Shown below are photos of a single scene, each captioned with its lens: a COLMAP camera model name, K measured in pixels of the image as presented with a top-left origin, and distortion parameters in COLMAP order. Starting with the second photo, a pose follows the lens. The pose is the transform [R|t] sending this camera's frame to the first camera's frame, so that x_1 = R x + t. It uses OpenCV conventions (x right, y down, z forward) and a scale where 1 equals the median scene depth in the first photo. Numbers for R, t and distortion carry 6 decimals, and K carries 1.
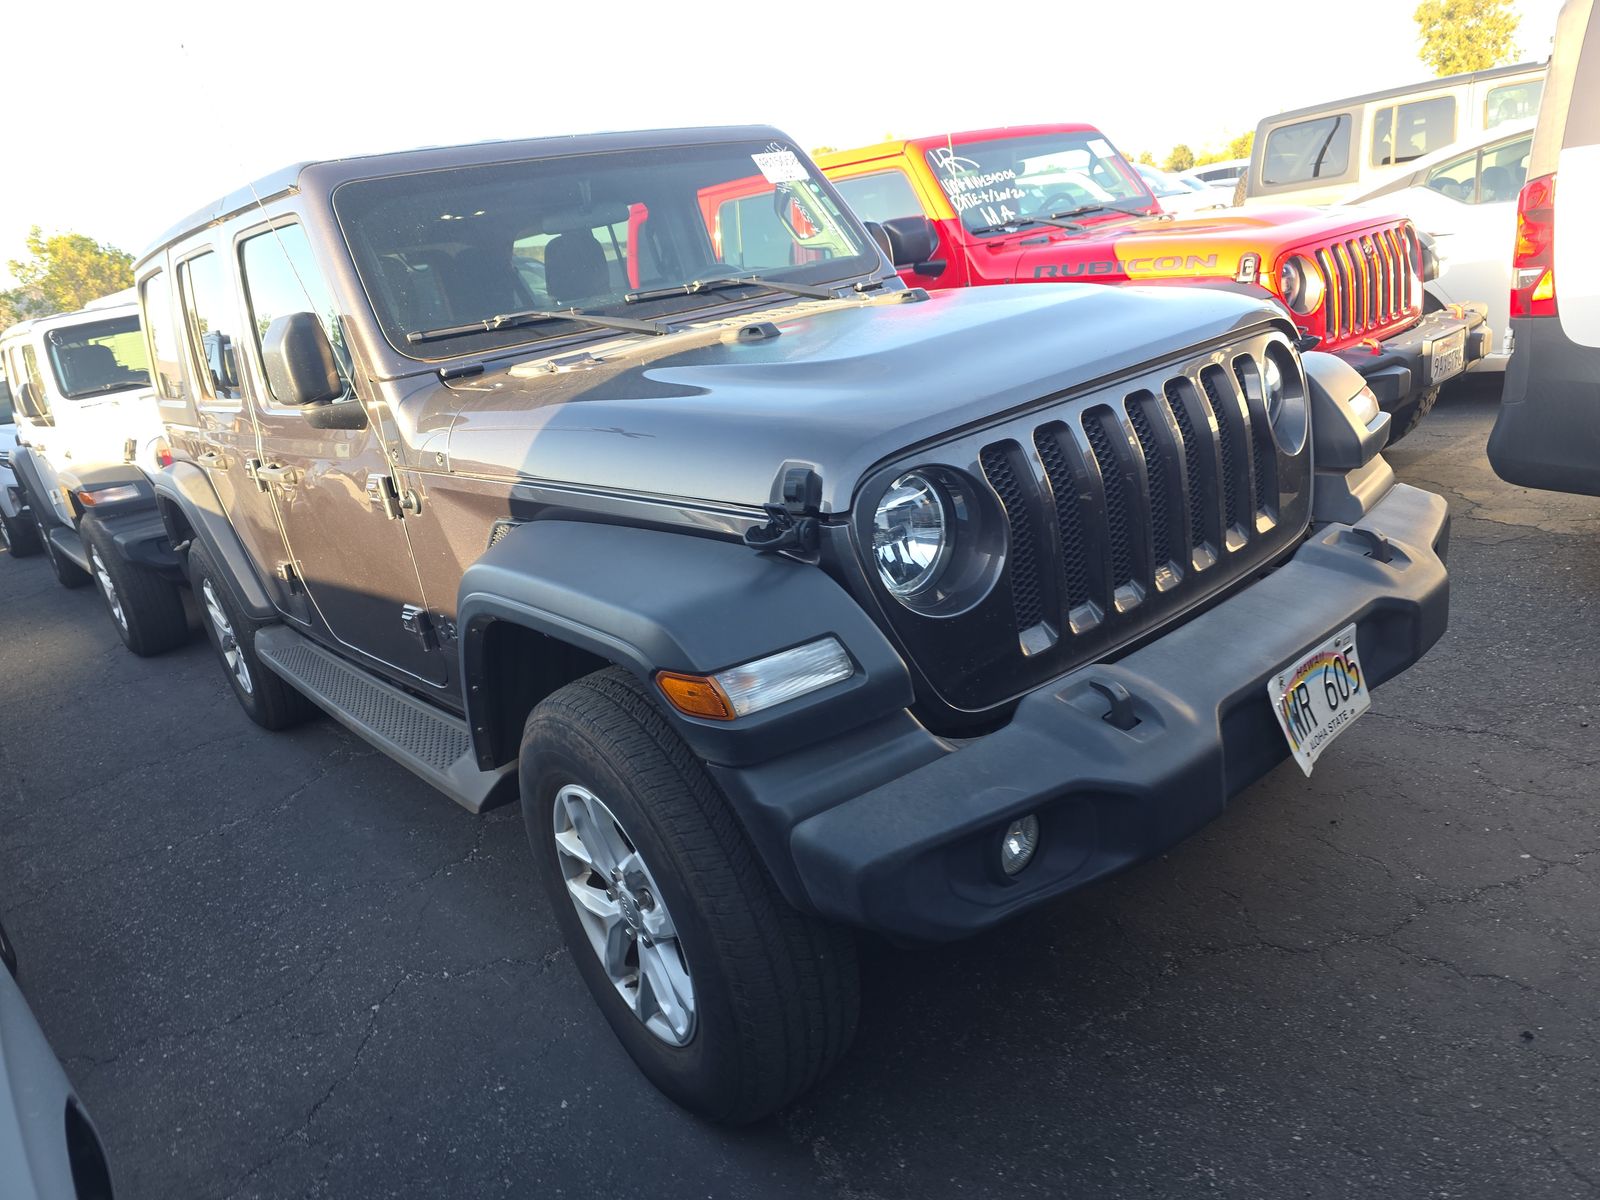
lens RADIAL K [[1073.5, 0, 801.0], [0, 1073.5, 599.5], [0, 0, 1]] dist [0.042550, -0.018414]
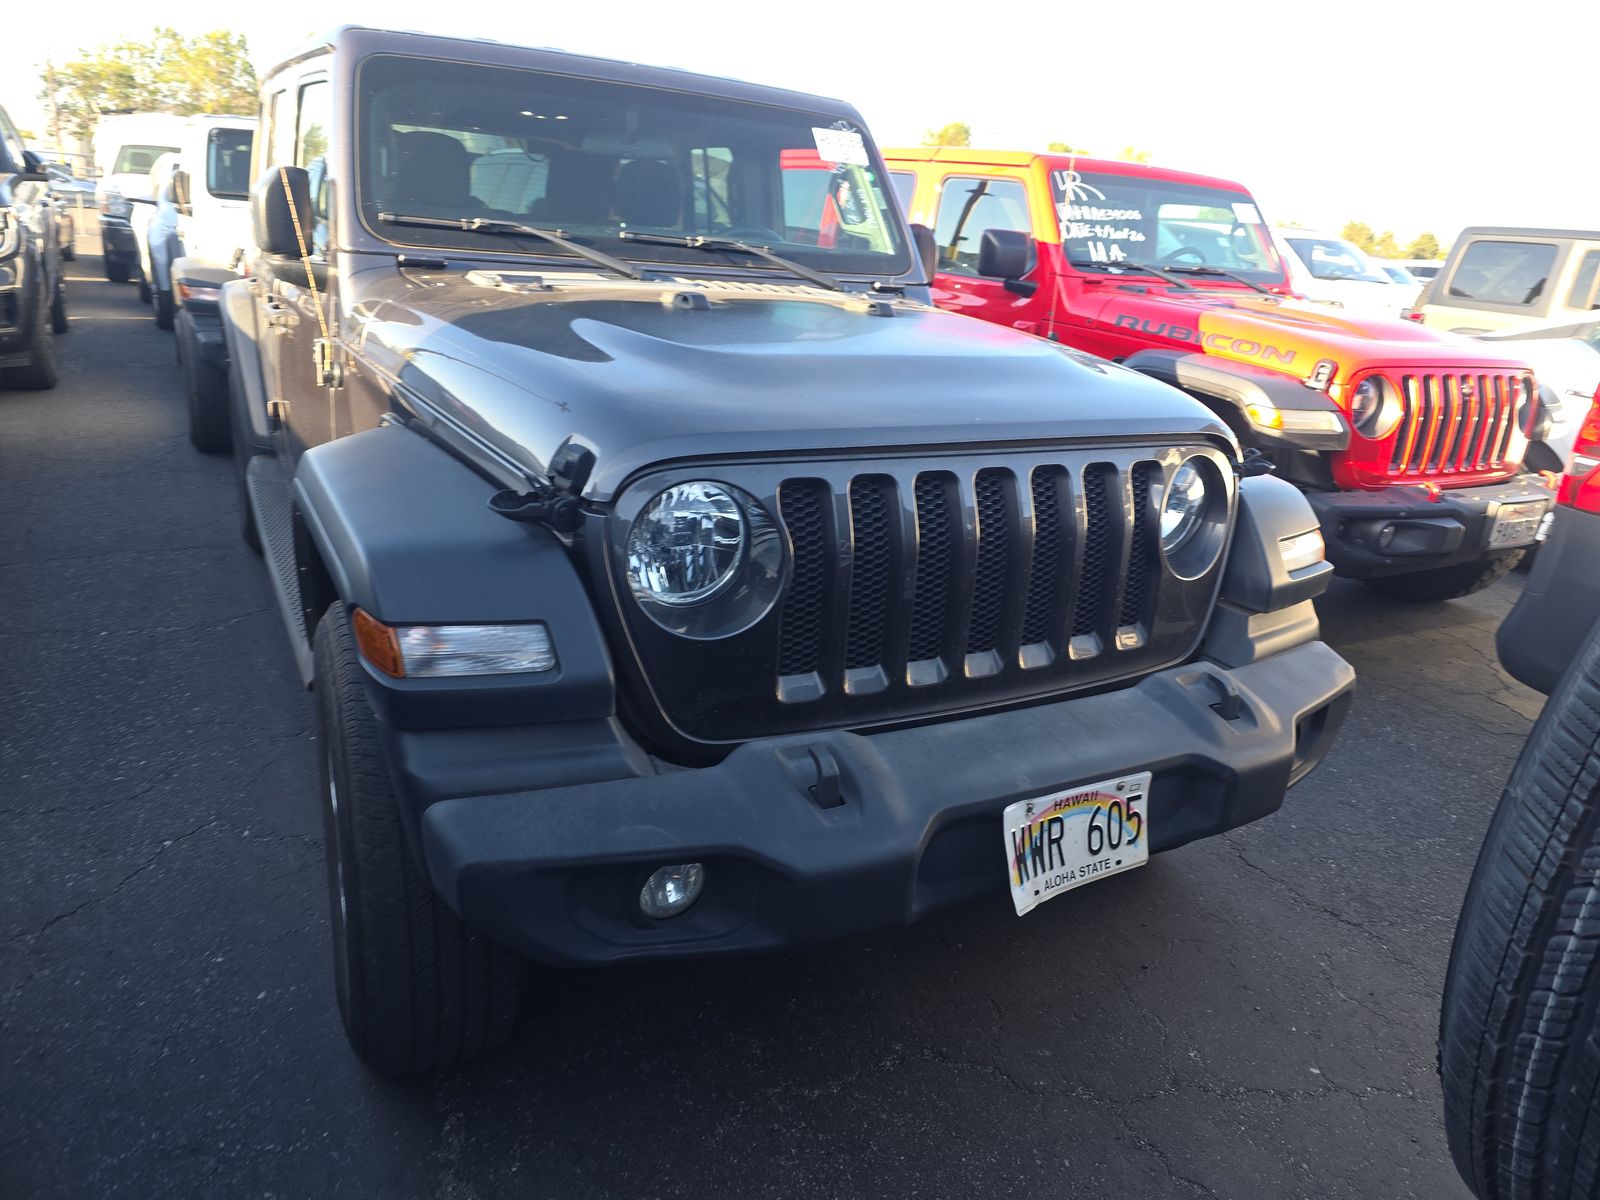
lens RADIAL K [[1073.5, 0, 805.7], [0, 1073.5, 566.9], [0, 0, 1]] dist [0.042550, -0.018414]
pose [[0.954473, 0.283439, -0.092975, 0.165558], [-0.283038, 0.958944, 0.017747, -0.049462], [0.094188, 0.009377, 0.995510, 0.032029]]
